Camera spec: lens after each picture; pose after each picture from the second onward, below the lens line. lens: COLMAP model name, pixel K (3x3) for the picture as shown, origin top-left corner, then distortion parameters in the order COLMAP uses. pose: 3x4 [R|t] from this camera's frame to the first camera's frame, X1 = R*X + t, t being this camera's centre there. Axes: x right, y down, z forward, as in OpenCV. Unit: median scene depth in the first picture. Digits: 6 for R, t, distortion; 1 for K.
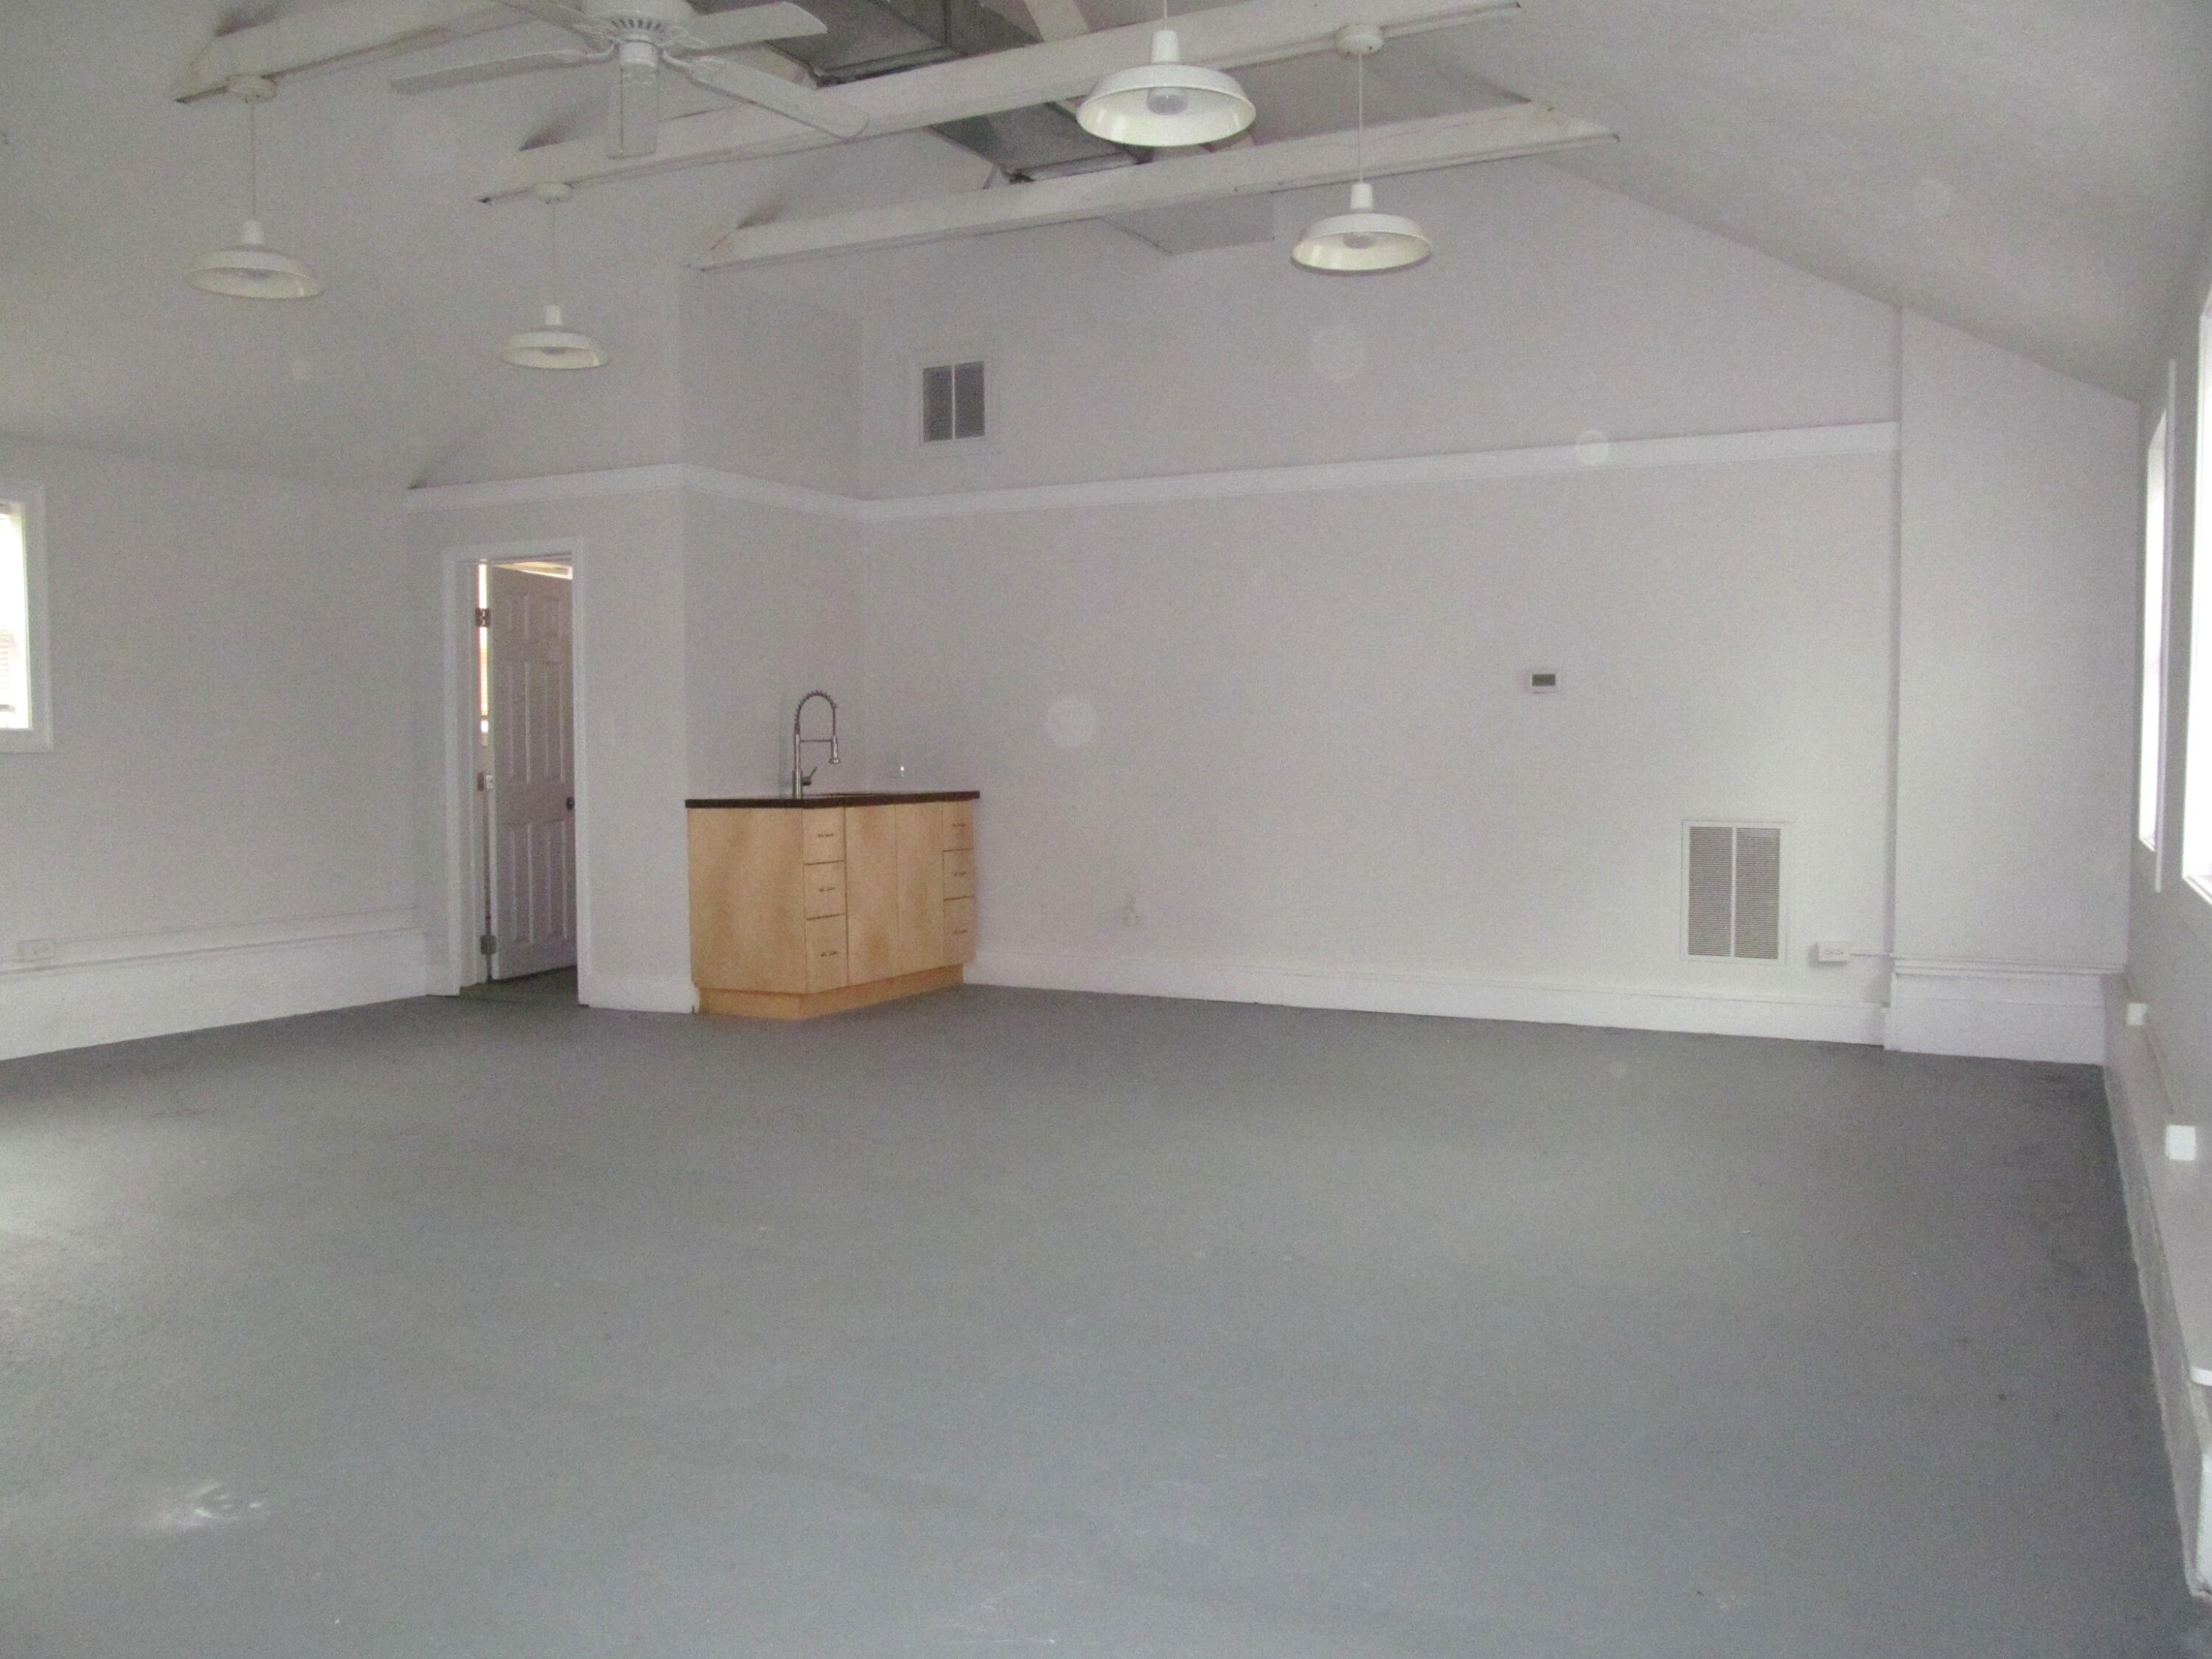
lens RADIAL K [[1894.1, 0, 1106.0], [0, 1894.1, 829.5], [0, 0, 1]] dist [-0.076440, -0.000244]
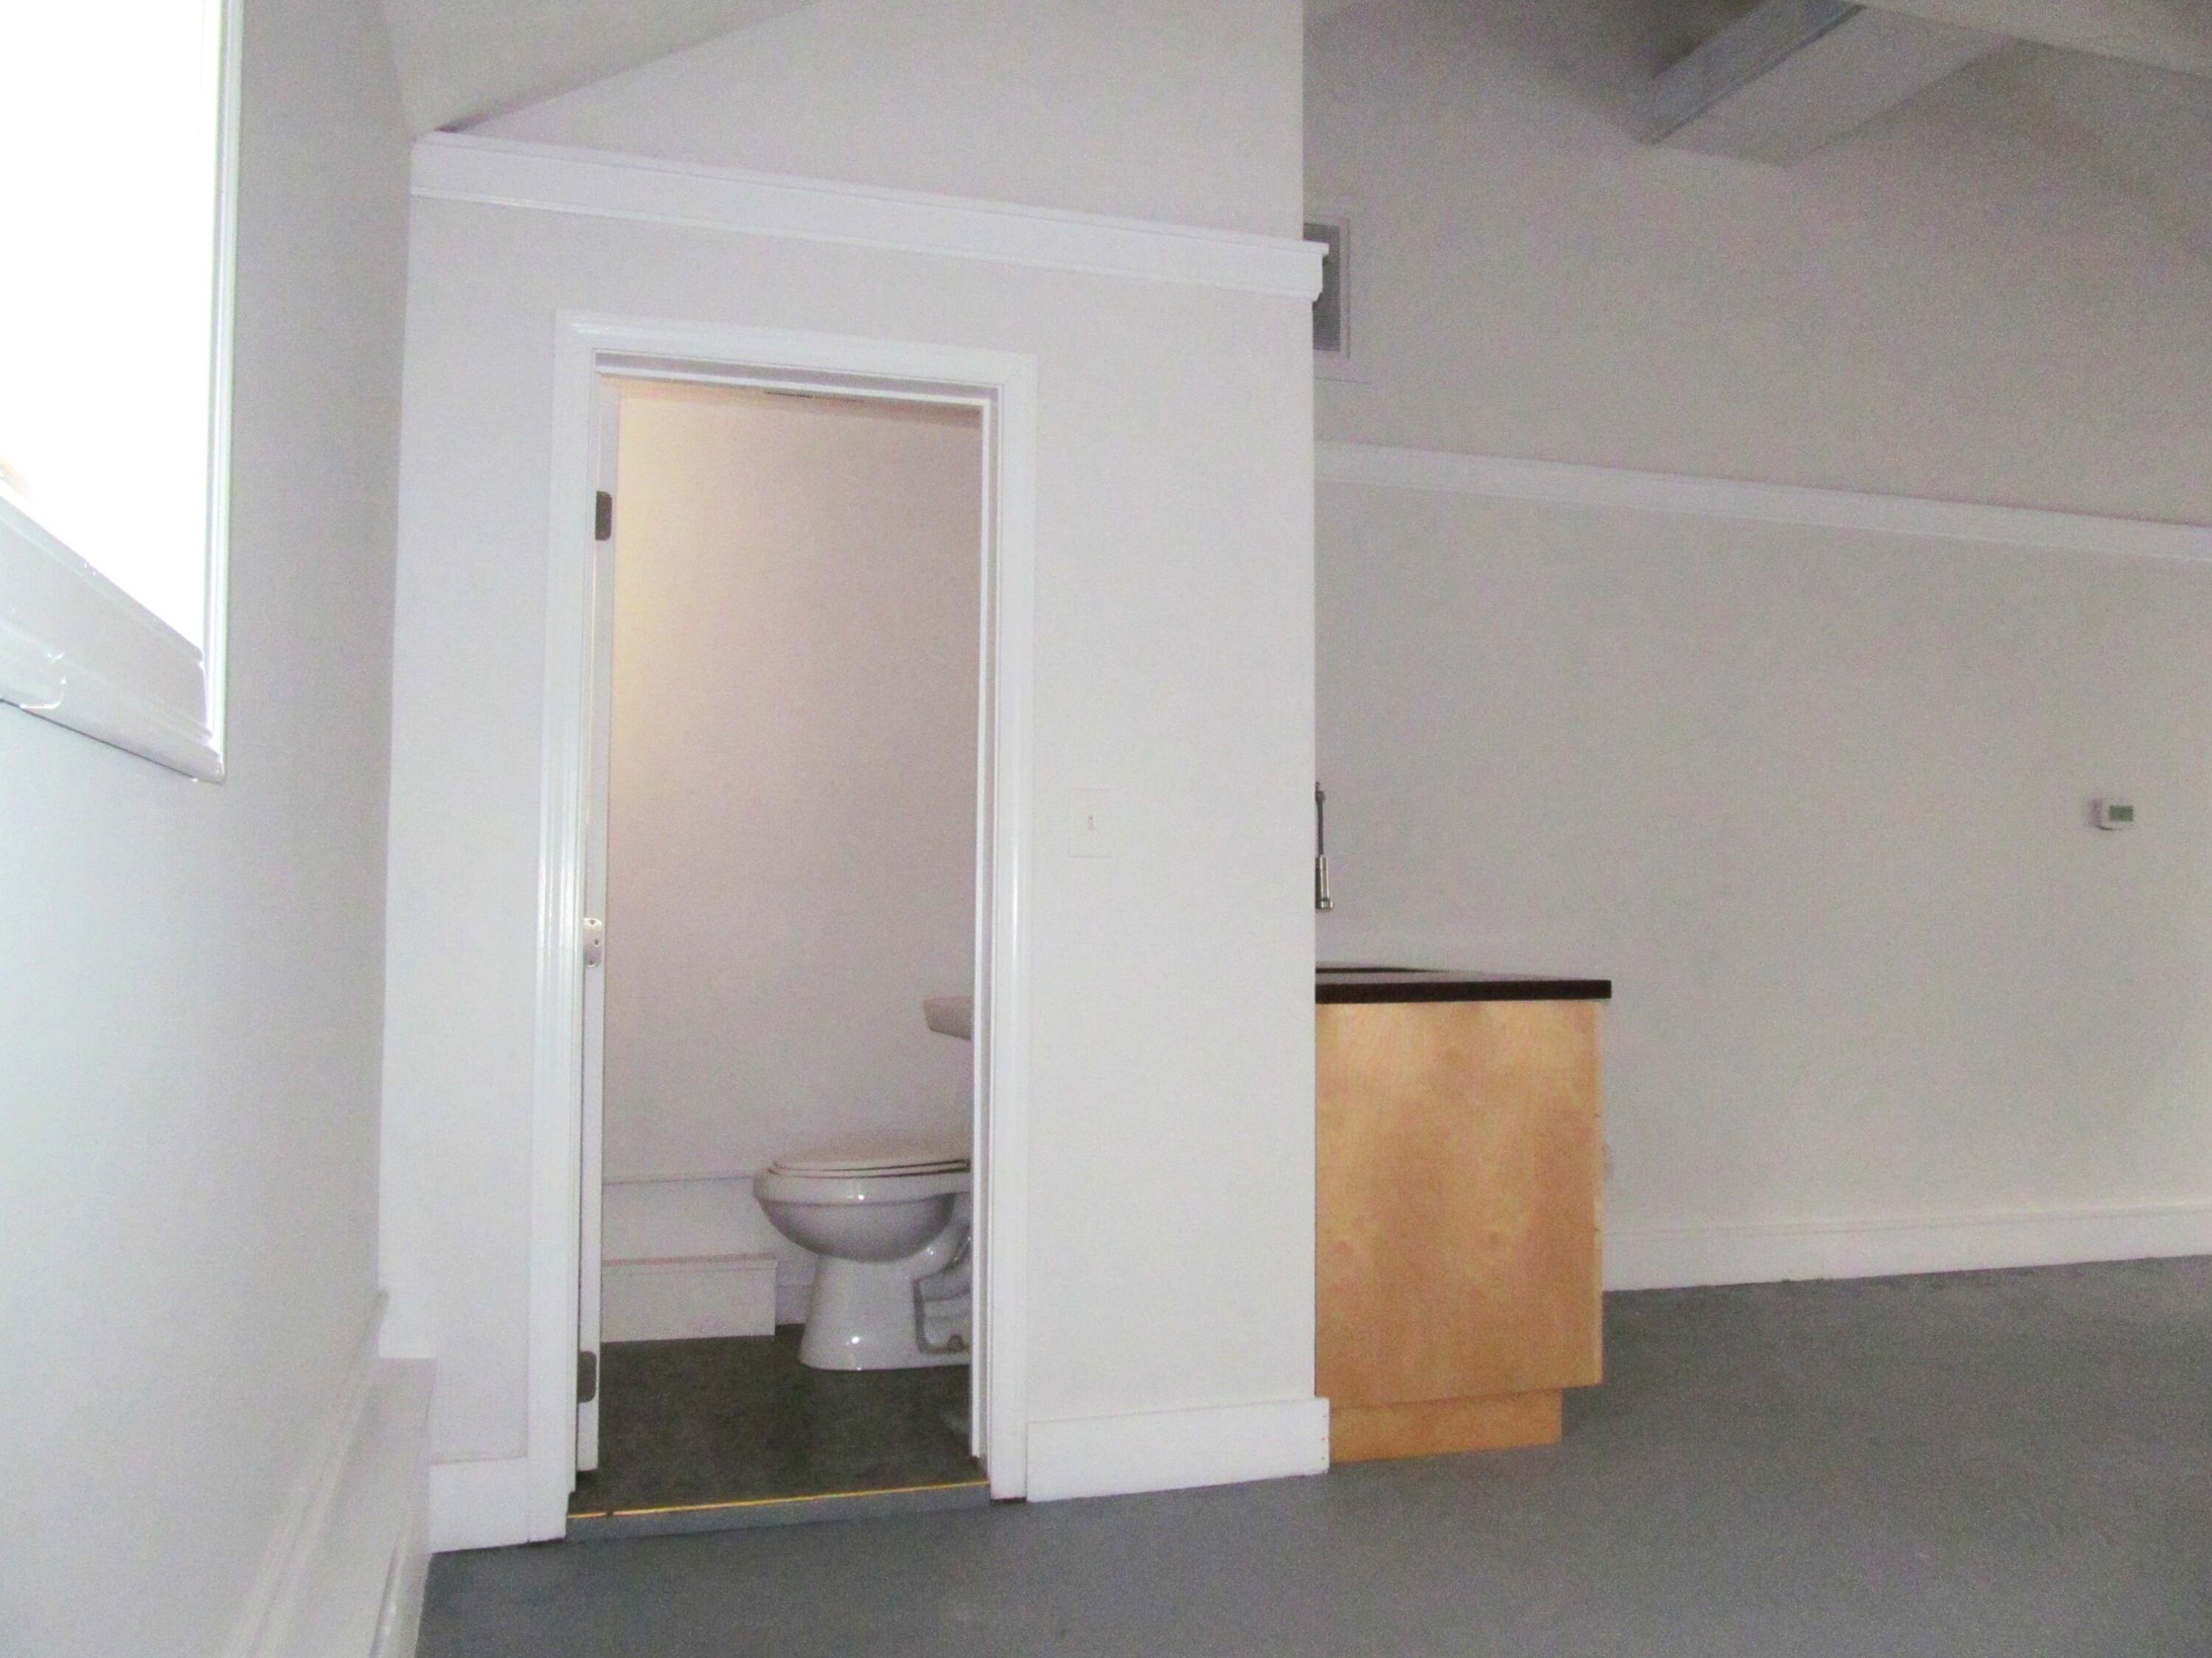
lens RADIAL K [[1828.3, 0, 1106.0], [0, 1828.3, 829.0], [0, 0, 1]] dist [-0.058371, 0.004399]
pose [[0.720441, 0.045413, 0.692027, -0.566369], [0.017304, 0.996366, -0.083399, -0.017723], [-0.693300, 0.072059, 0.717038, 0.737492]]
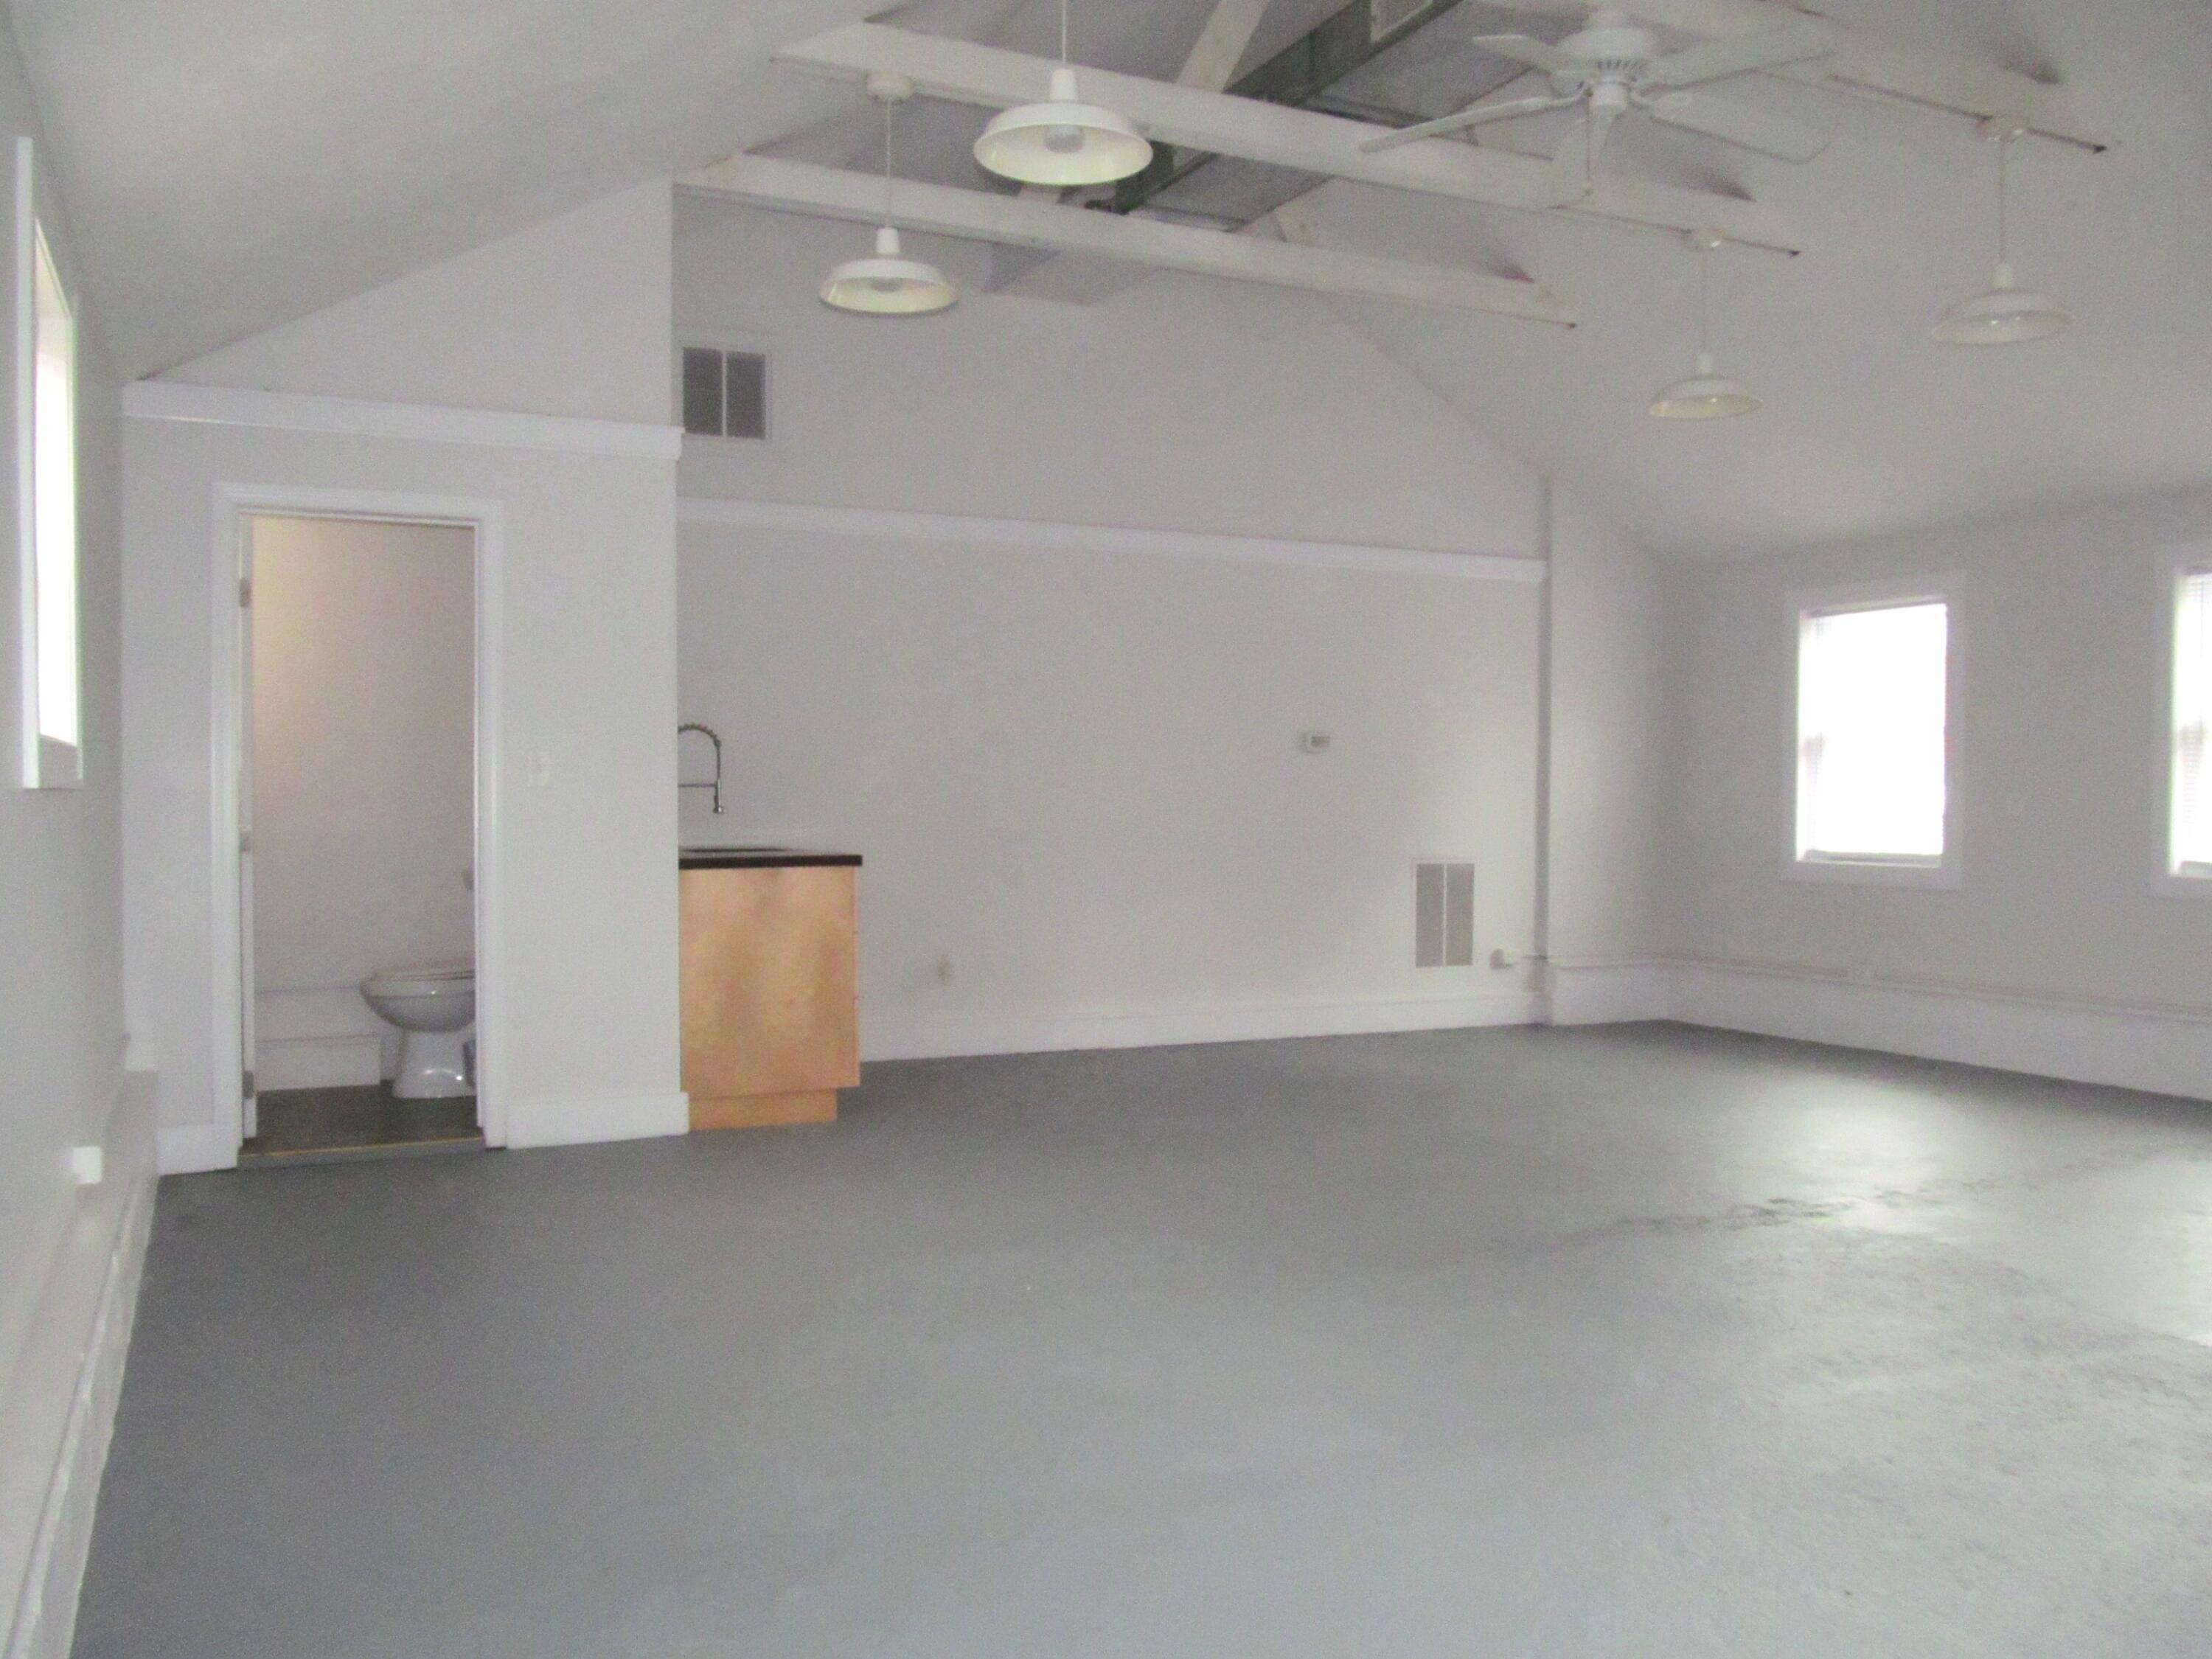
lens RADIAL K [[1828.5, 0, 1106.0], [0, 1828.5, 829.5], [0, 0, 1]] dist [-0.058371, 0.004399]
pose [[0.606625, -0.007927, 0.794949, -0.726420], [0.022619, 0.999718, -0.007291, -0.018867], [-0.794666, 0.022404, 0.606633, 0.408385]]
